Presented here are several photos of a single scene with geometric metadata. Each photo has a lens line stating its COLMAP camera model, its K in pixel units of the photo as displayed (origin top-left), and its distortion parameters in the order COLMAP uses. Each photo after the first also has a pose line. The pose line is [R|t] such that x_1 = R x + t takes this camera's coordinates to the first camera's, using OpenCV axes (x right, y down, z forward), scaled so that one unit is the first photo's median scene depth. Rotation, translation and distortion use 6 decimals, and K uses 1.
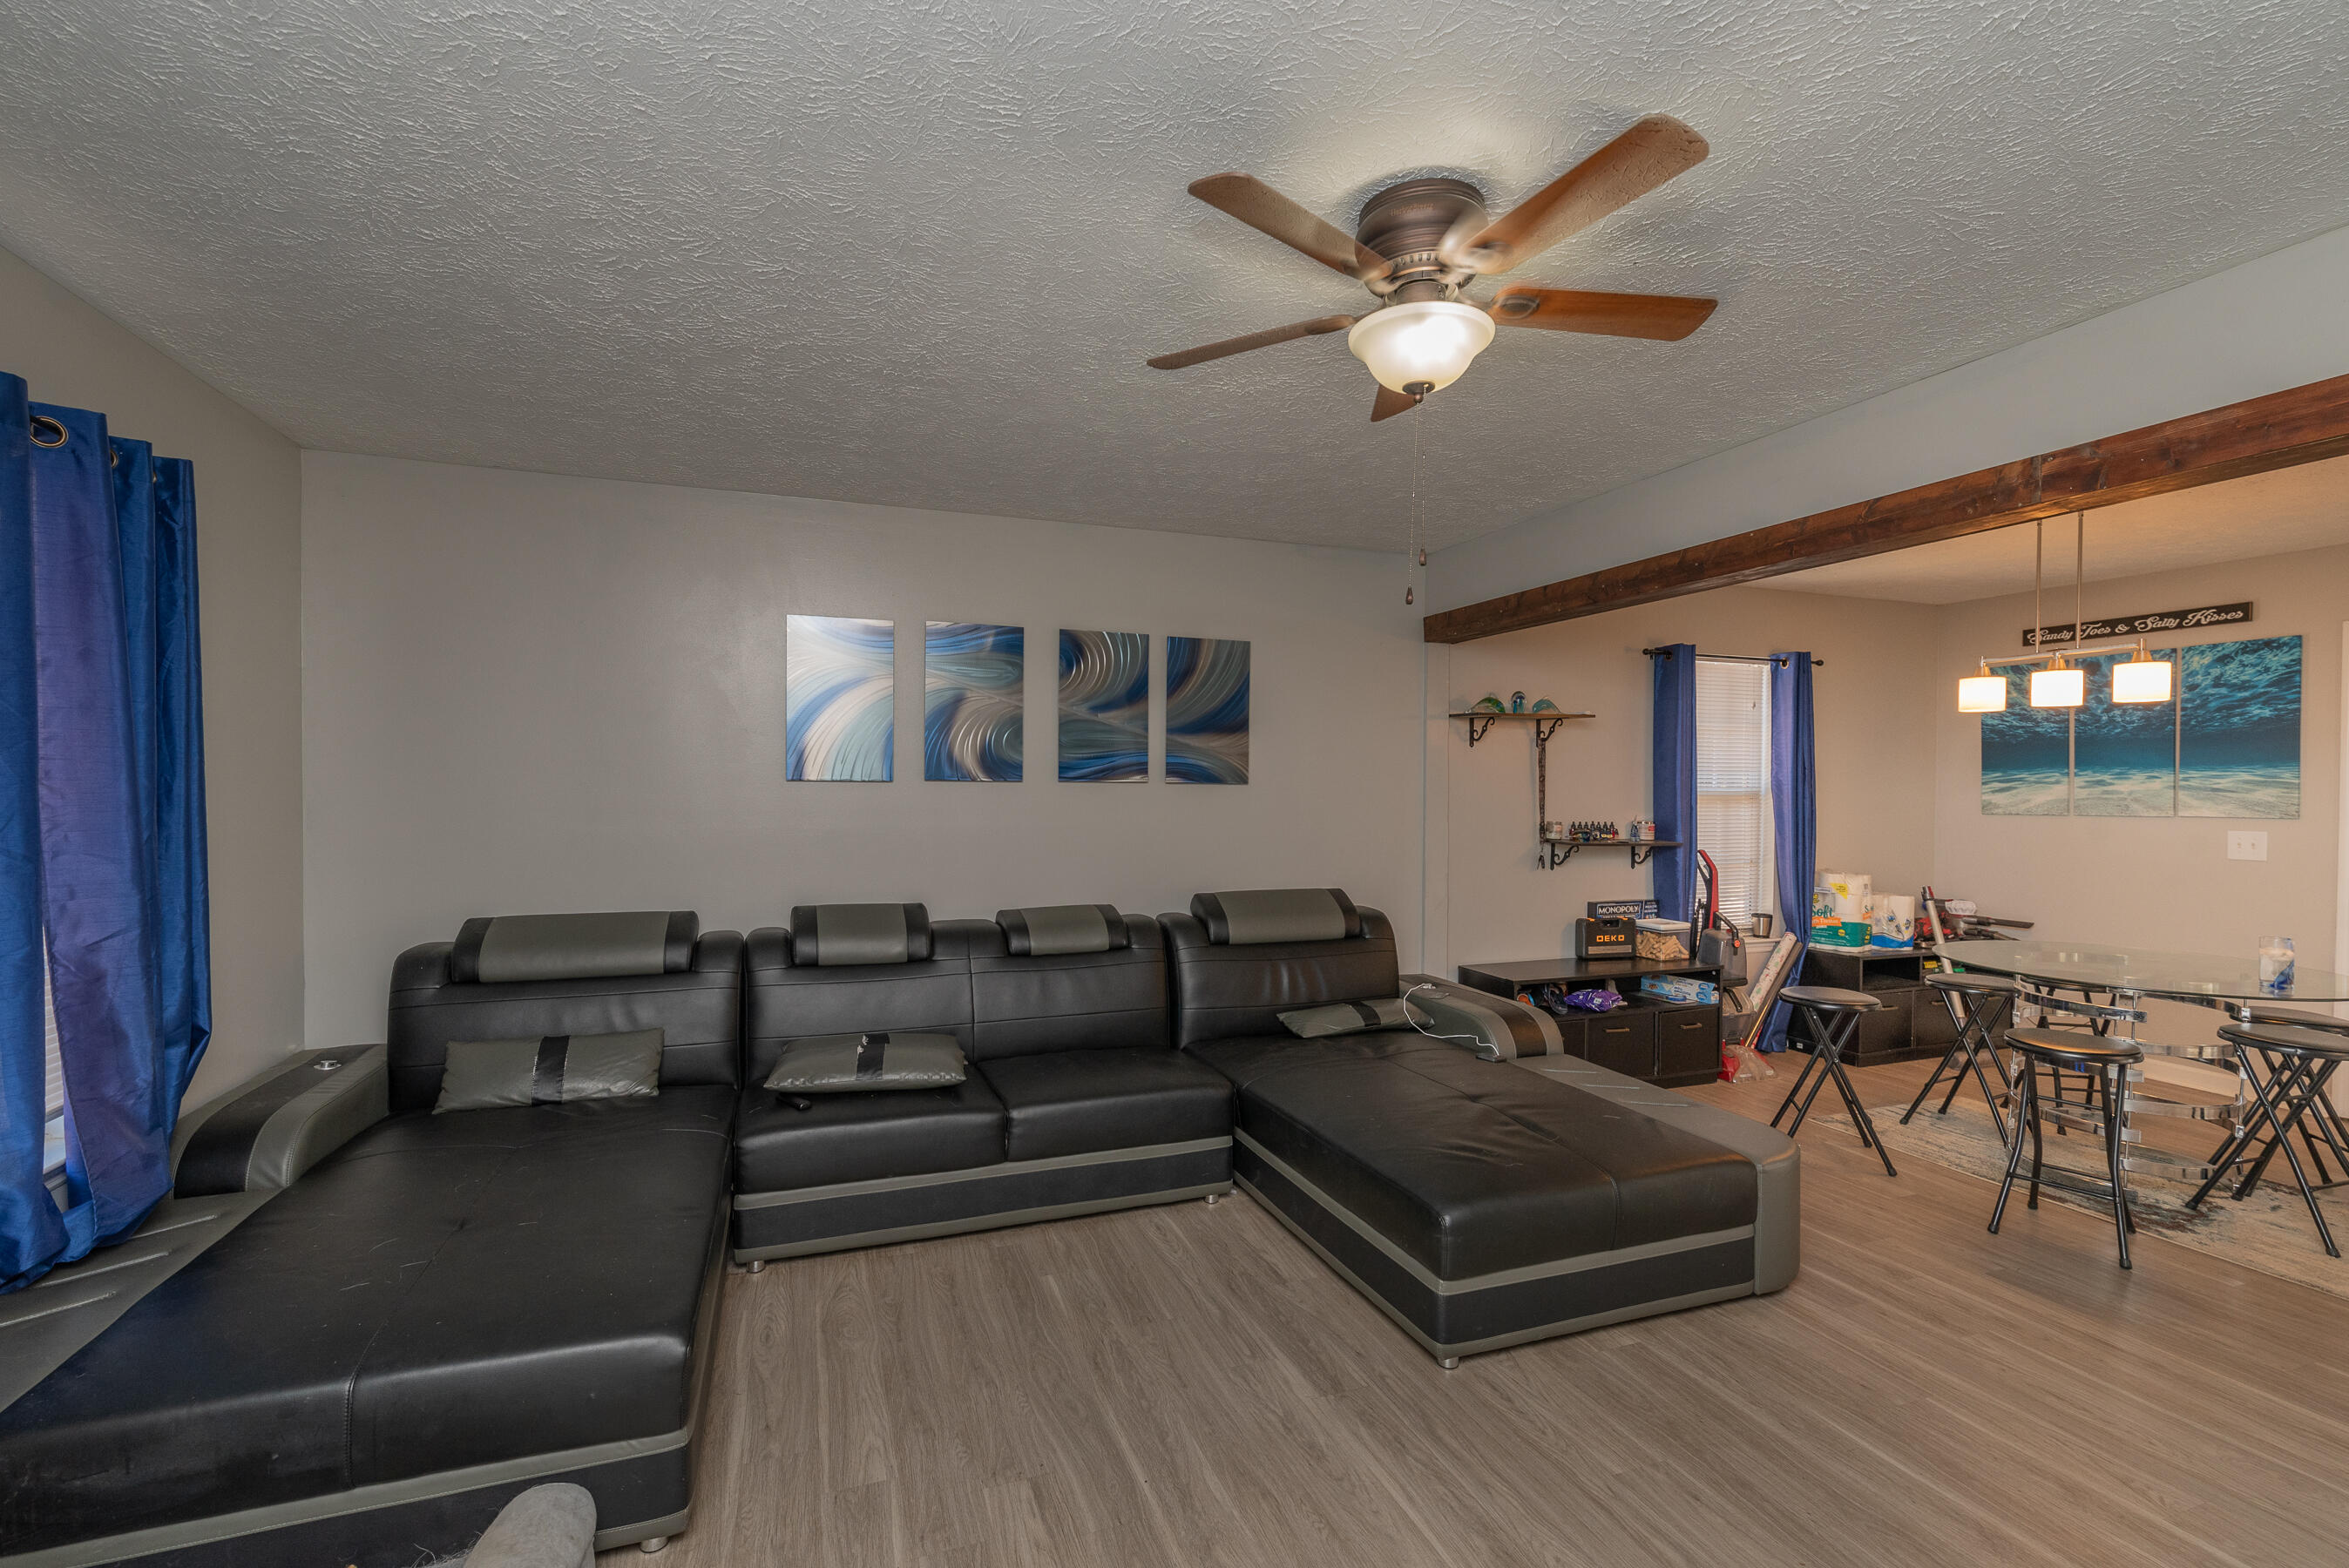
lens RADIAL K [[1018.9, 0, 1171.0], [0, 1018.9, 794.3], [0, 0, 1]] dist [0.001460, 0.000172]
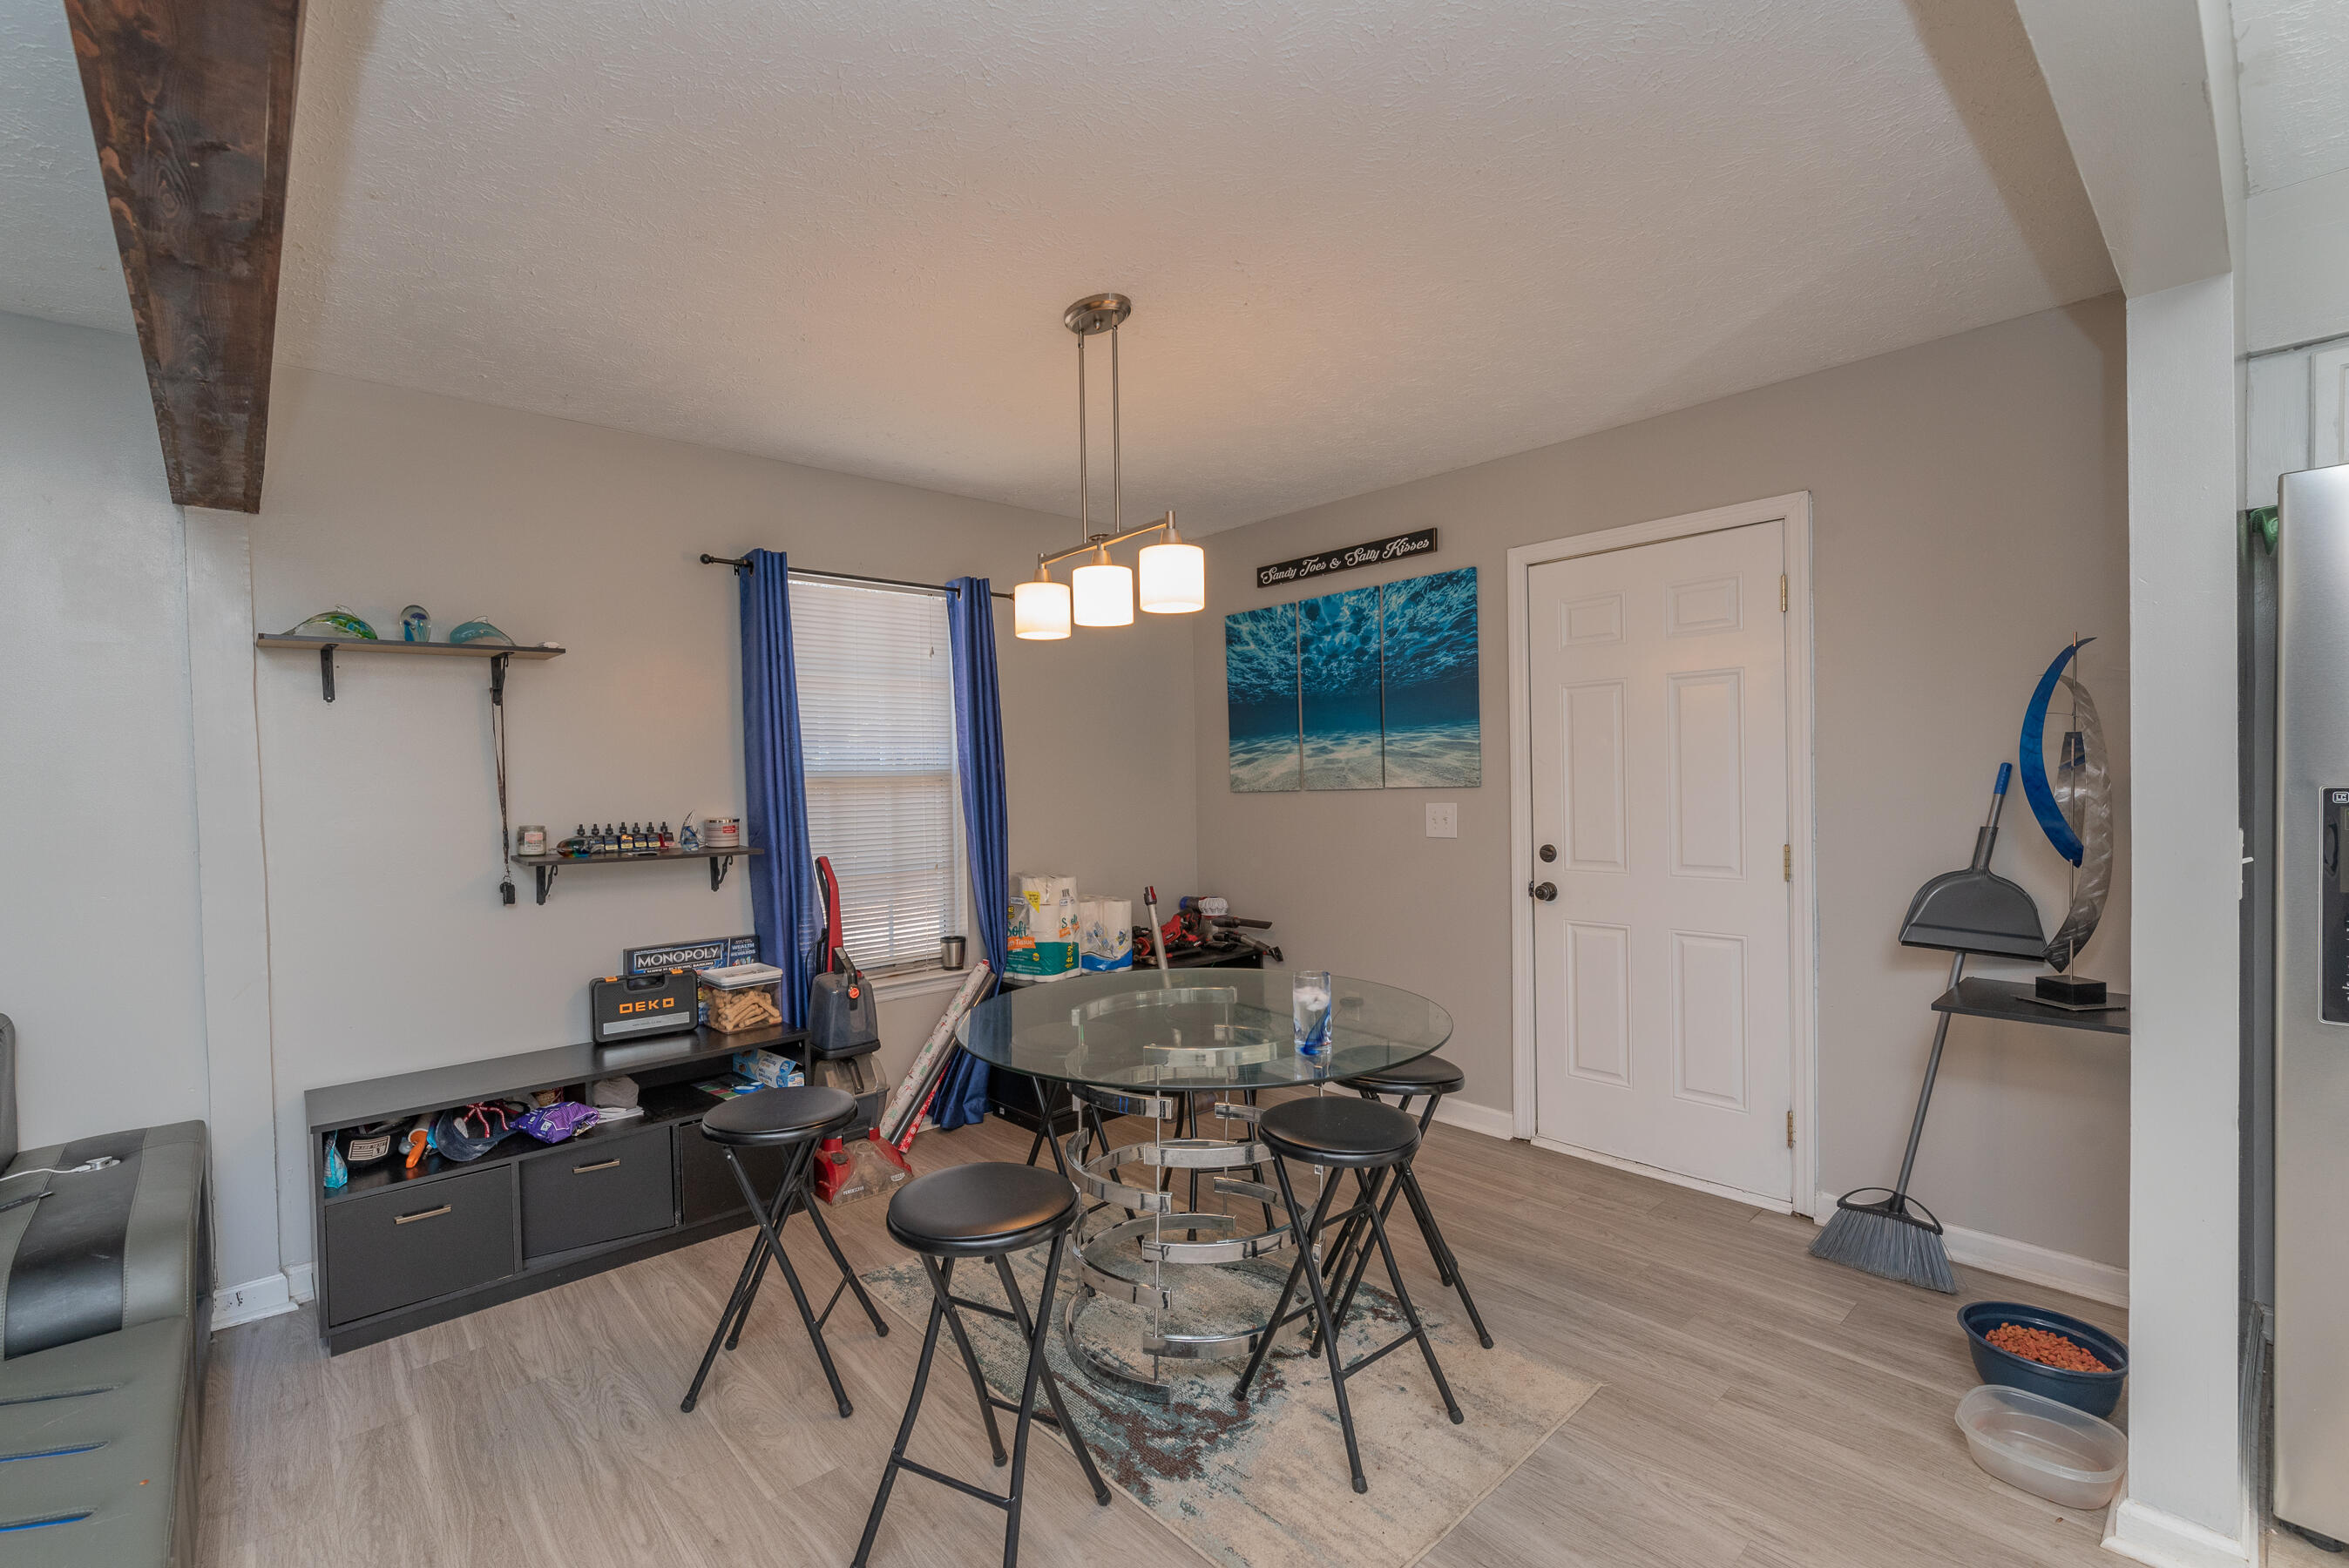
lens RADIAL K [[1018.9, 0, 1171.0], [0, 1018.9, 794.3], [0, 0, 1]] dist [0.001460, 0.000172]
pose [[0.925164, -0.031578, 0.378251, 0.496657], [0.030147, 0.999498, 0.009708, 0.013347], [-0.378368, 0.002422, 0.925652, 0.288192]]
